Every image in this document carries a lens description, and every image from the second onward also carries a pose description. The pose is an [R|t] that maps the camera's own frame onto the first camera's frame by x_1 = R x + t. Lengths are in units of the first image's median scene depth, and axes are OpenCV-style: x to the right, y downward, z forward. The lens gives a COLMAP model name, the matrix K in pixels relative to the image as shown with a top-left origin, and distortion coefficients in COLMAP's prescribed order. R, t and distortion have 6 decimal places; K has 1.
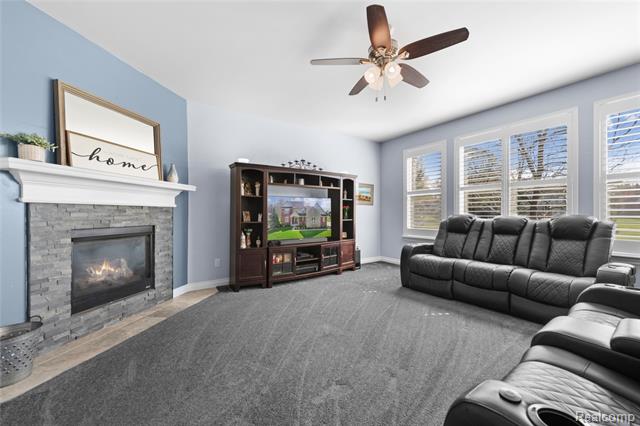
lens RADIAL K [[250.5, 0, 320.0], [0, 250.5, 213.0], [0, 0, 1]] dist [0.000343, 0.000177]
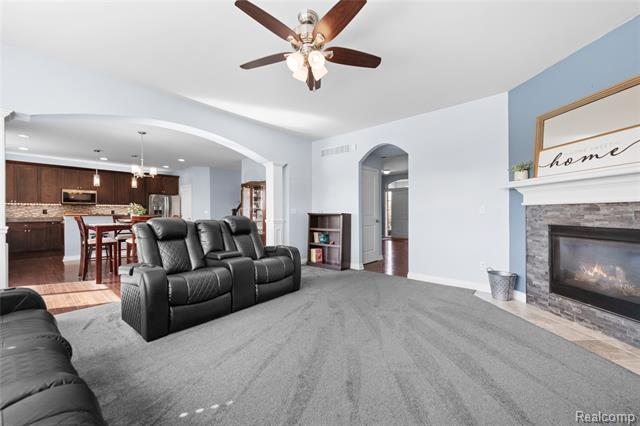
lens RADIAL K [[250.5, 0, 320.0], [0, 250.5, 213.0], [0, 0, 1]] dist [0.000343, 0.000177]
pose [[-0.968075, 0.000153, -0.250663, 0.398467], [-0.000948, 0.999990, 0.004270, 0.002022], [0.250661, 0.004371, -0.968065, 1.677383]]
